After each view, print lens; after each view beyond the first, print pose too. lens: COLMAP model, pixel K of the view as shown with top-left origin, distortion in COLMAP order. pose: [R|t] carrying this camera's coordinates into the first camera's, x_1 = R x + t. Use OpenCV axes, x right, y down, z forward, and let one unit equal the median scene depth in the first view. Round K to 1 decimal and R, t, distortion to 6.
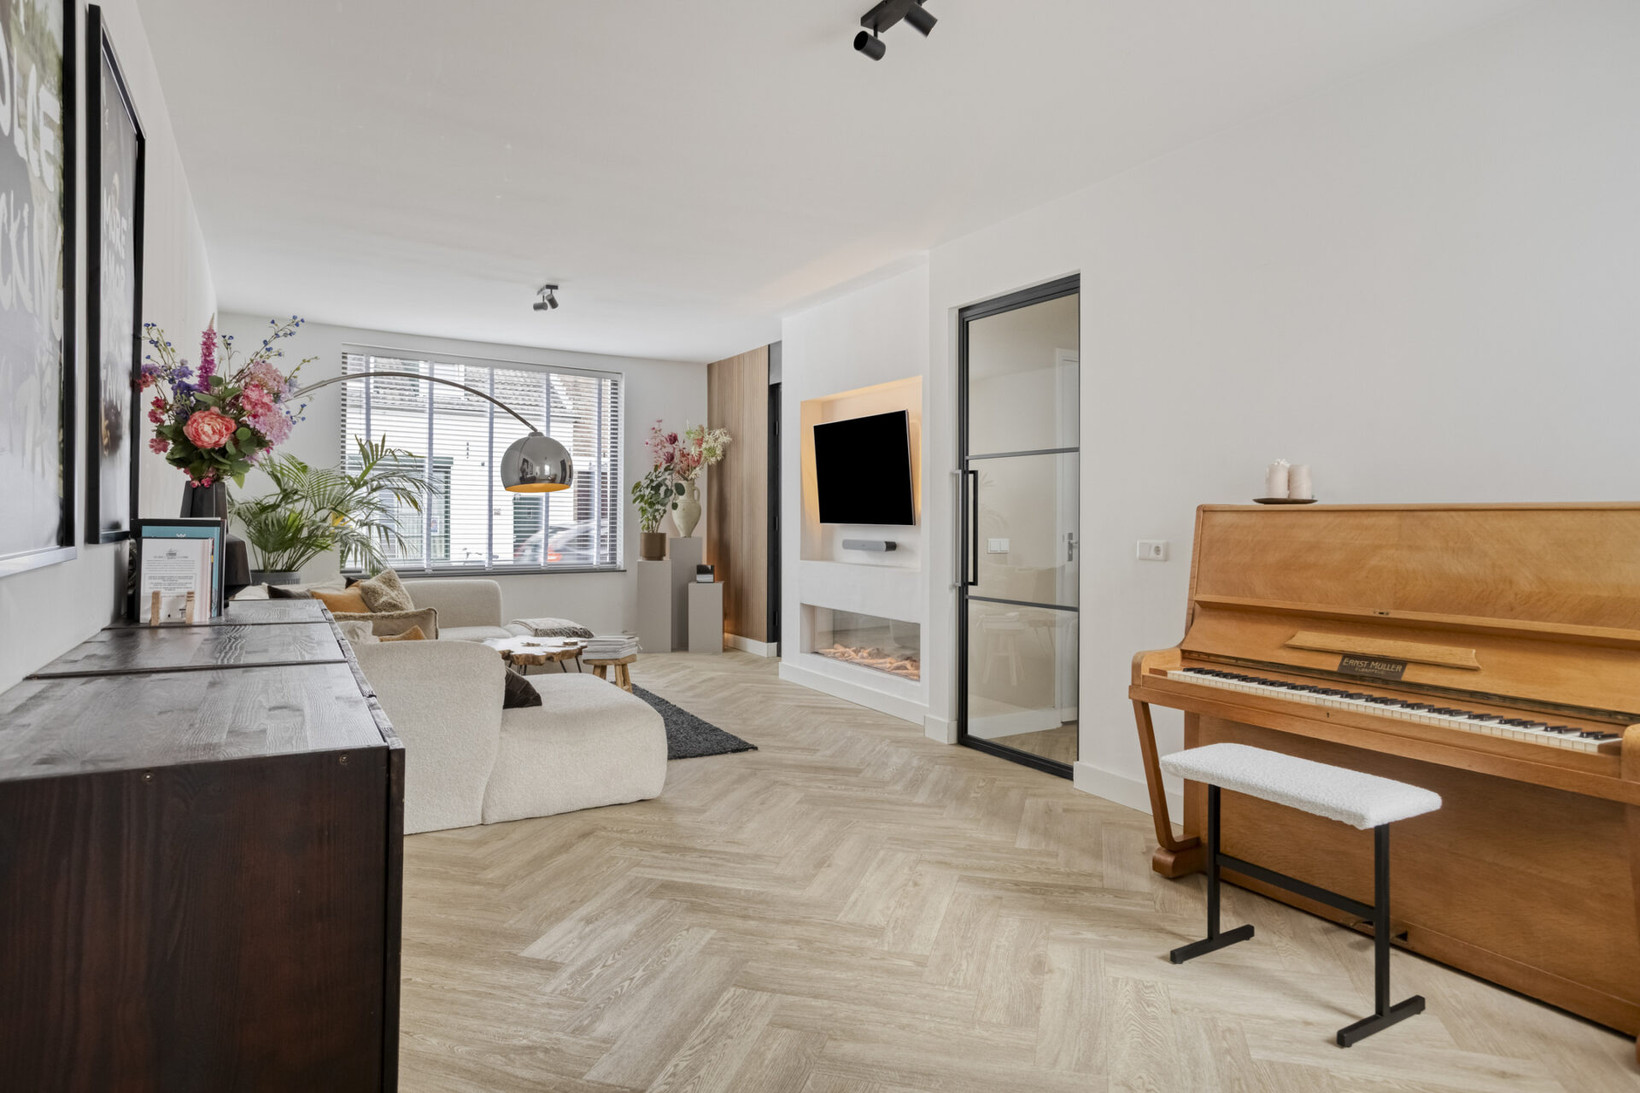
lens RADIAL K [[982.3, 0, 840.2], [0, 982.3, 517.0], [0, 0, 1]] dist [-0.001971, 0.011219]
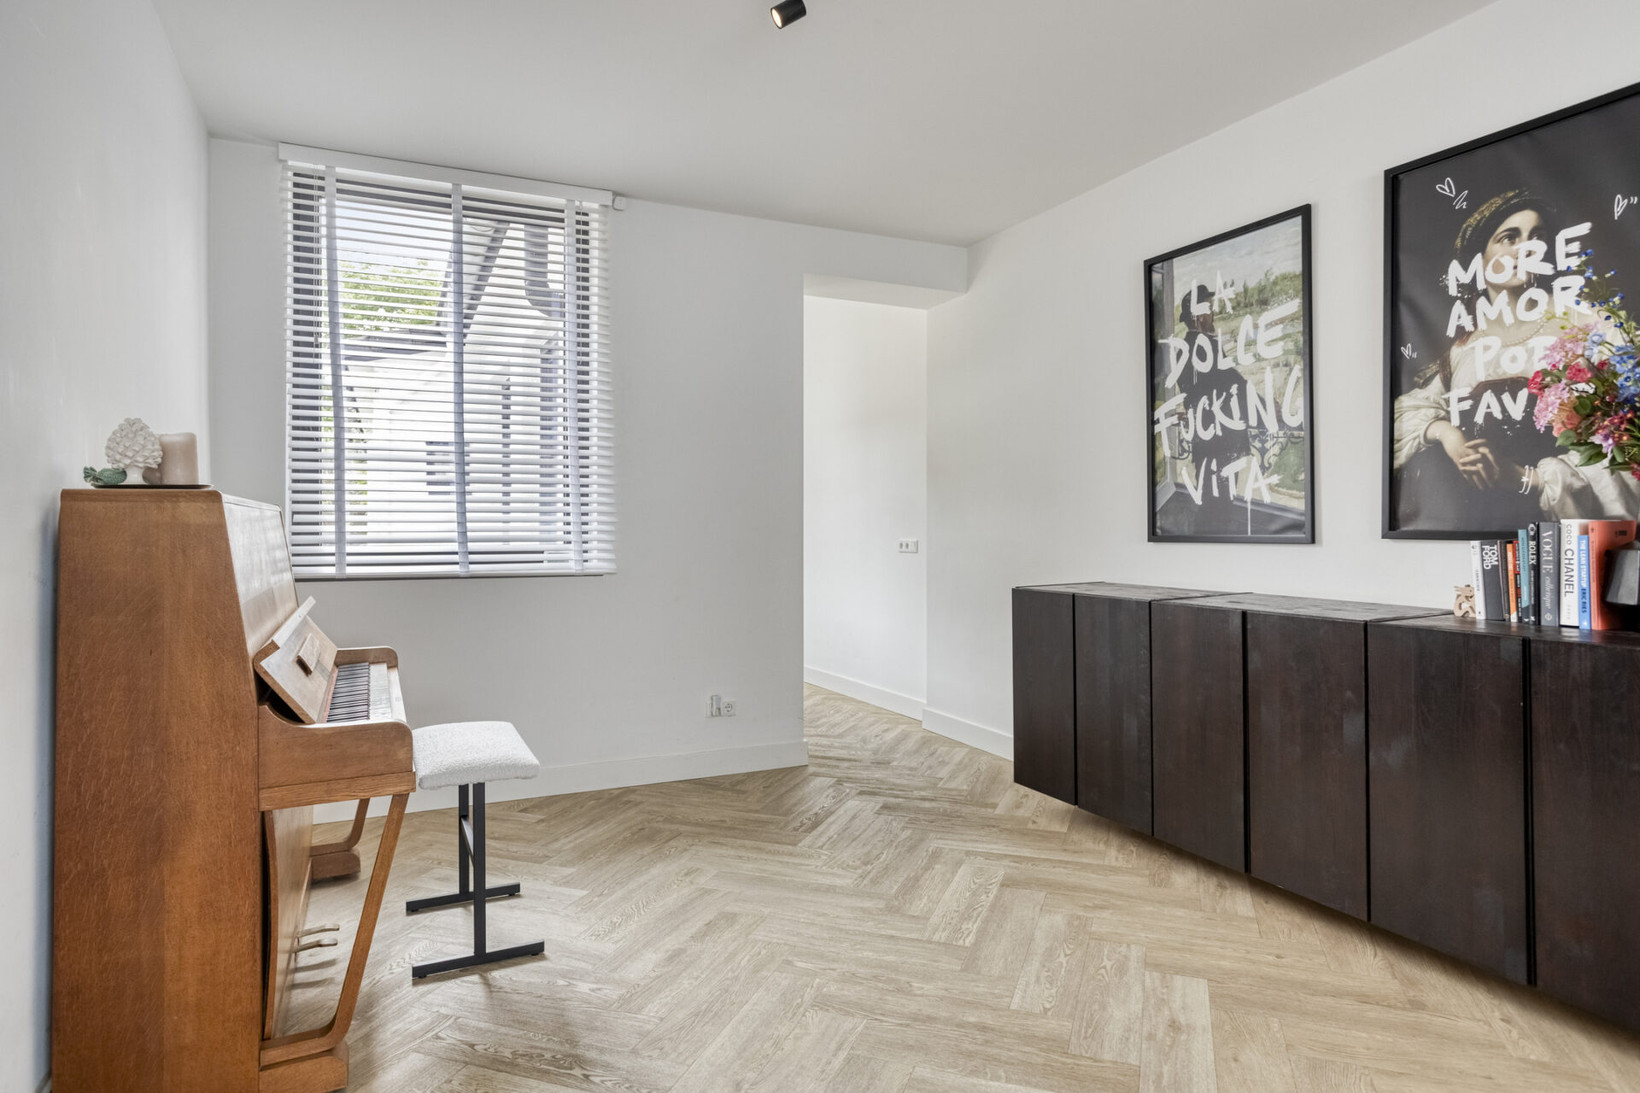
lens RADIAL K [[982.3, 0, 841.0], [0, 982.3, 548.1], [0, 0, 1]] dist [-0.001971, 0.011219]
pose [[-0.997360, -0.004349, 0.072486, -0.021192], [-0.002733, 0.999746, 0.022386, 0.004219], [-0.072565, 0.022128, -0.997118, 0.969357]]
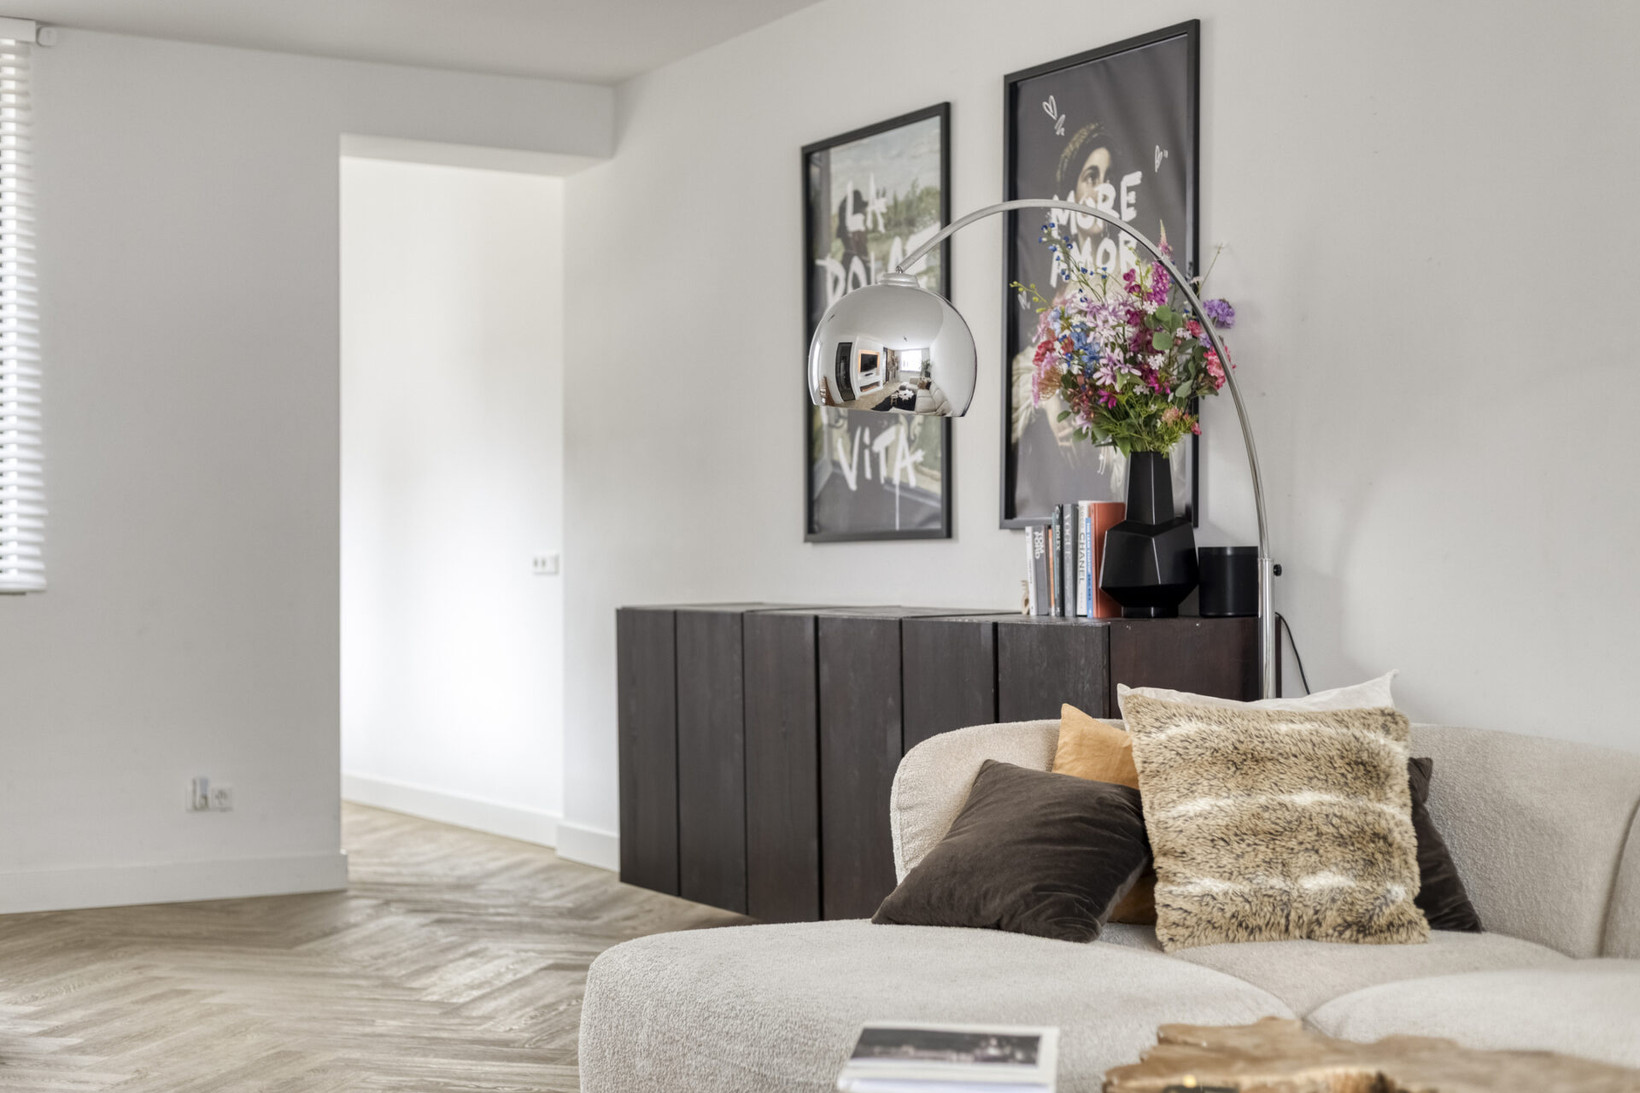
lens RADIAL K [[2508.1, 0, 777.3], [0, 2508.1, 618.5], [0, 0, 1]] dist [0.083467, 0.000000]
pose [[-0.999738, -0.003628, 0.022586, -0.217311], [-0.003166, 0.999786, 0.020445, 0.029090], [-0.022656, 0.020368, -0.999536, 1.573642]]
